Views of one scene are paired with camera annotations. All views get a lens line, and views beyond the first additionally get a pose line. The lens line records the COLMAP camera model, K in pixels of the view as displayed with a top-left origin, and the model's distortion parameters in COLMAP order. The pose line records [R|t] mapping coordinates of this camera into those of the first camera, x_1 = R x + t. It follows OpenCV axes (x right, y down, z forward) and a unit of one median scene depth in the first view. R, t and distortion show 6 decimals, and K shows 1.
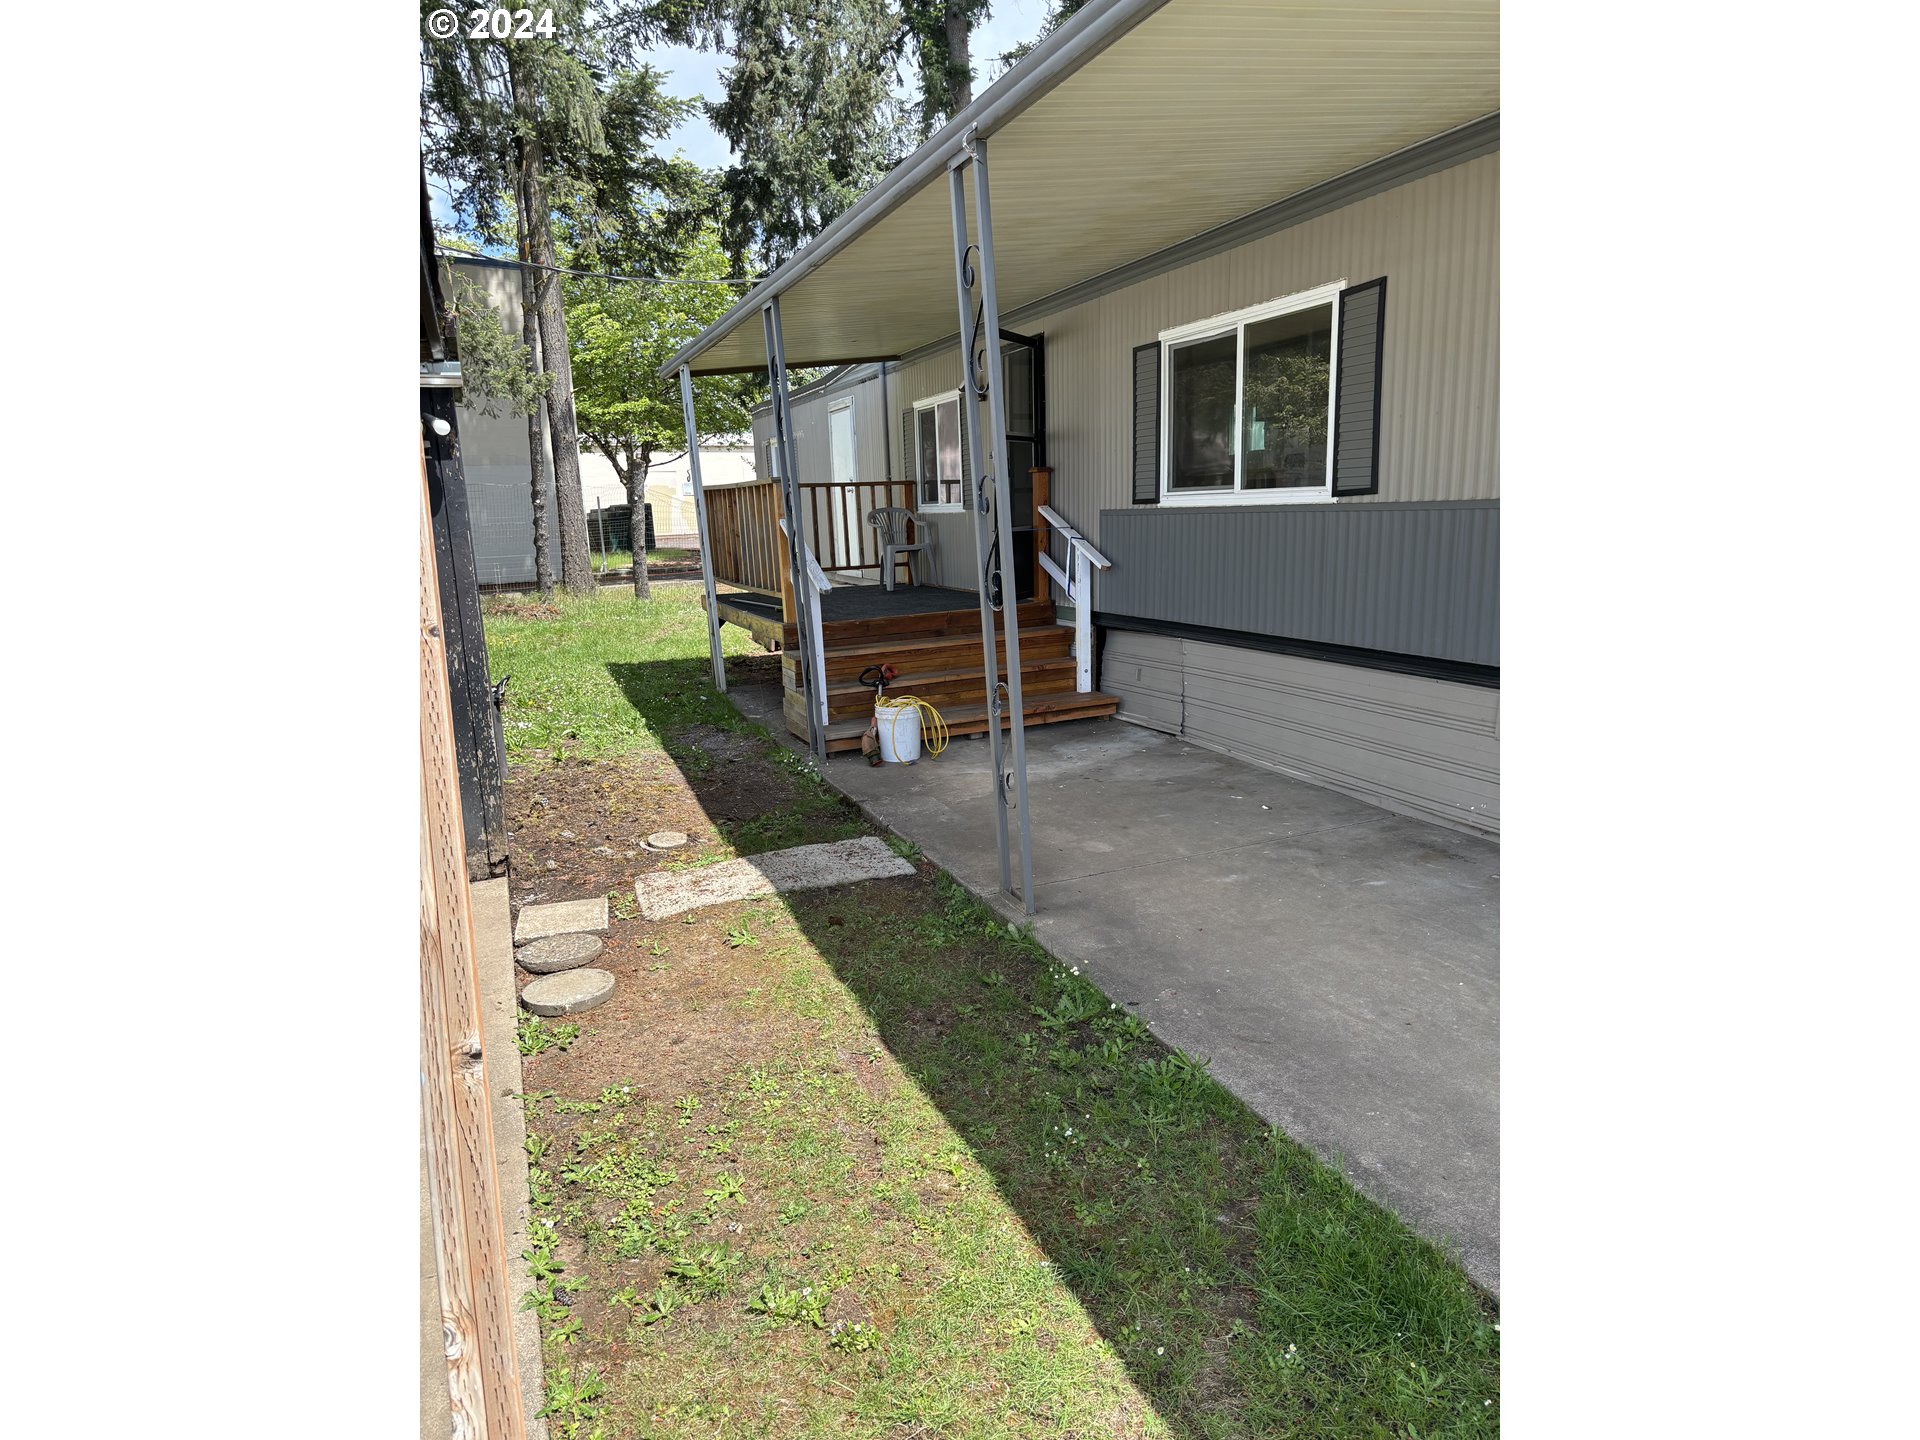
lens RADIAL K [[1065.5, 0, 960.0], [0, 1065.5, 720.0], [0, 0, 1]] dist [-0.021362, -0.001050]
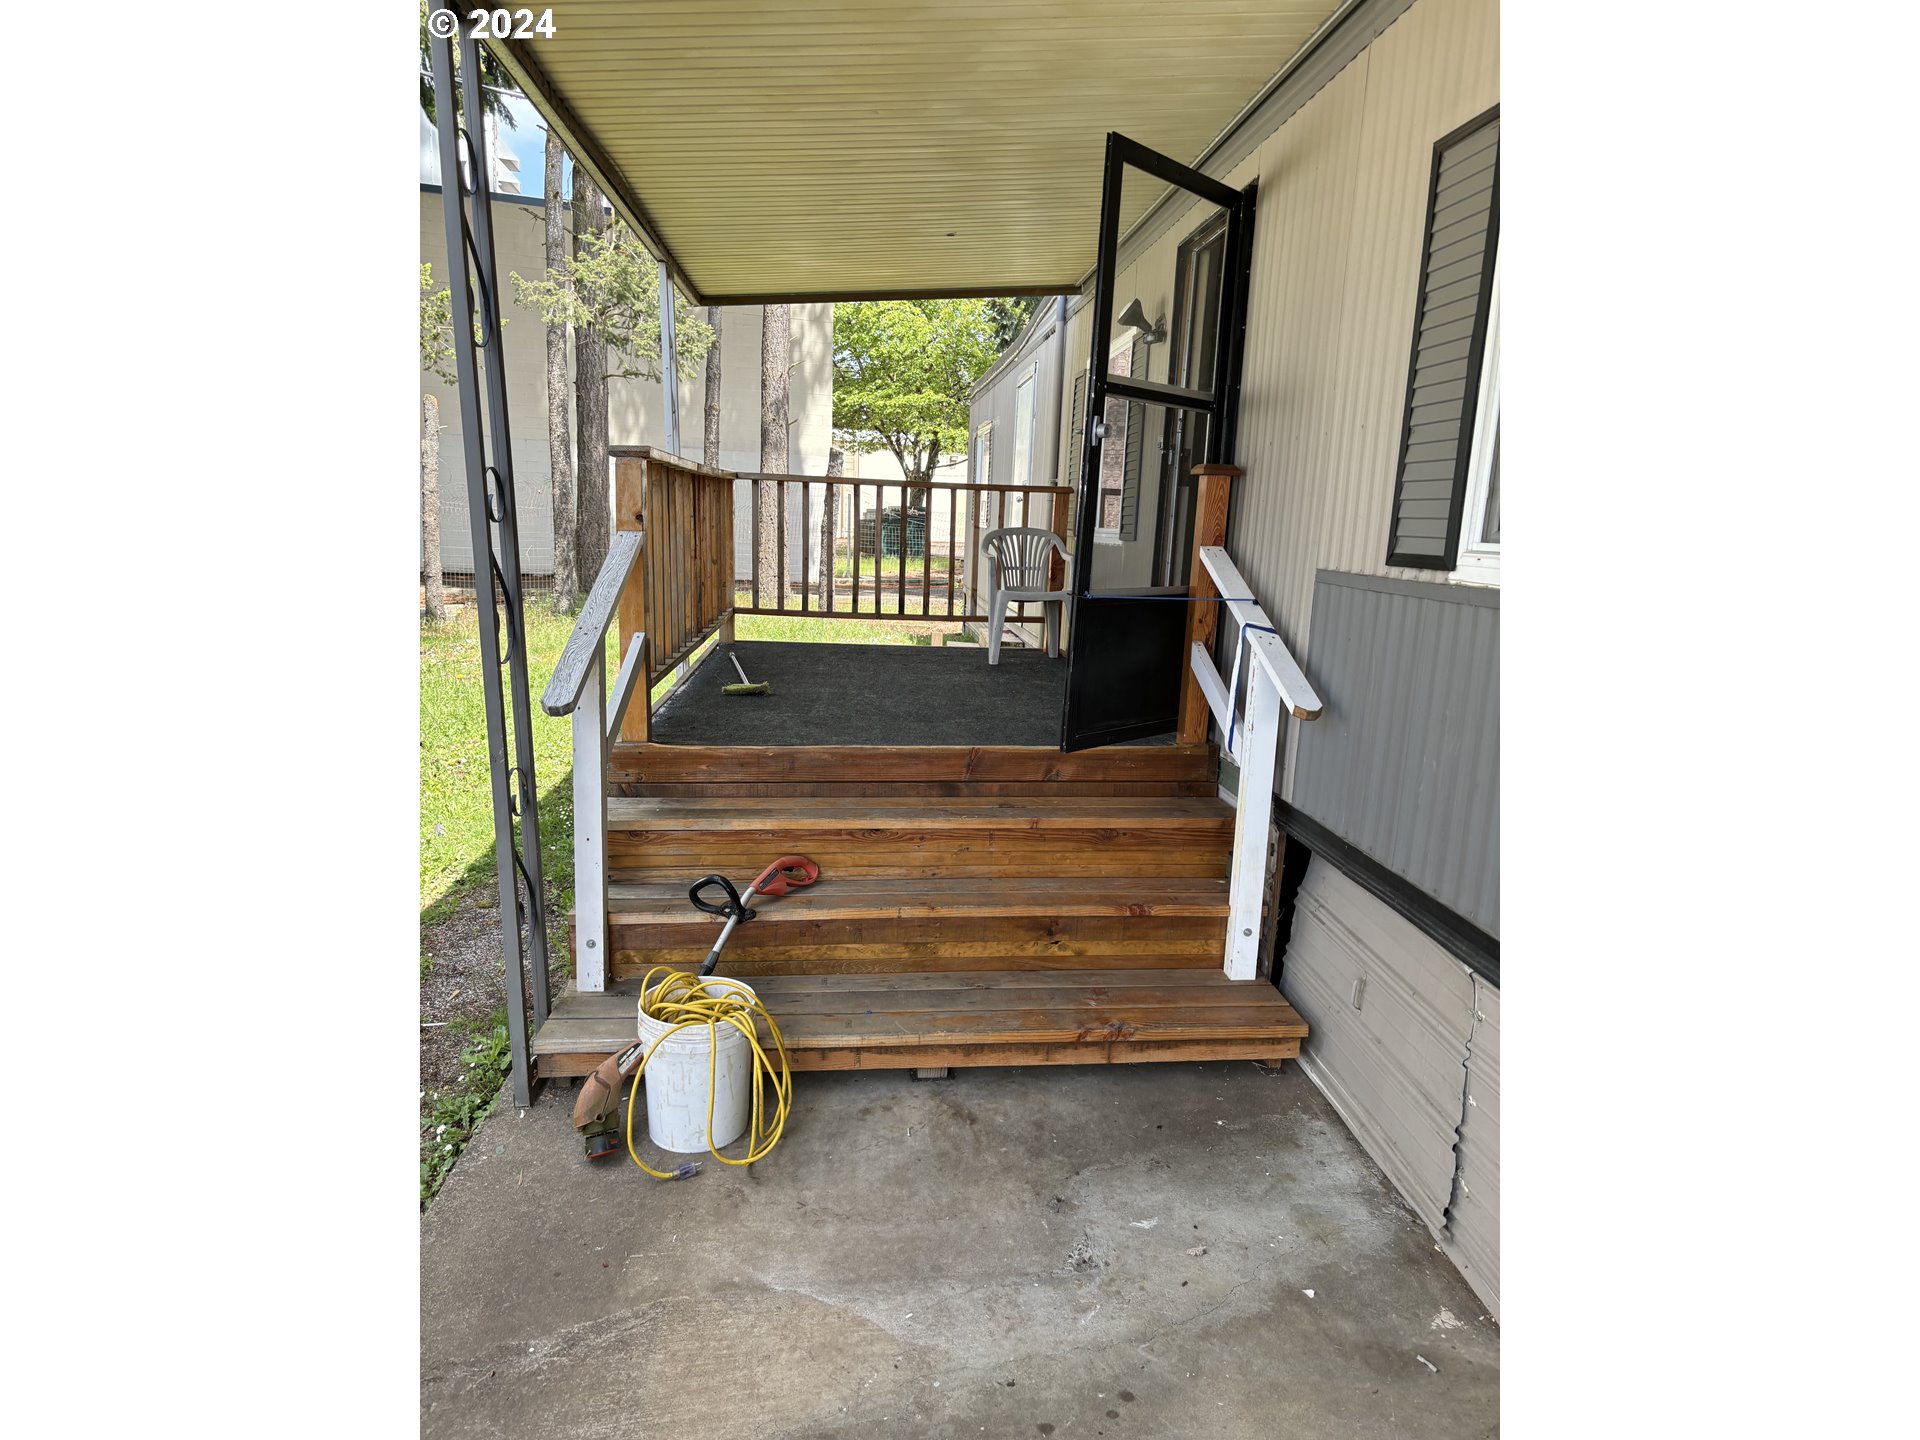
lens RADIAL K [[1044.2, 0, 969.7], [0, 1044.2, 683.1], [0, 0, 1]] dist [0.039242, -0.000227]
pose [[0.946893, 0.119935, -0.298344, 0.122630], [-0.133357, 0.990753, -0.024968, -0.117162], [0.292591, 0.063429, 0.954132, 0.535181]]
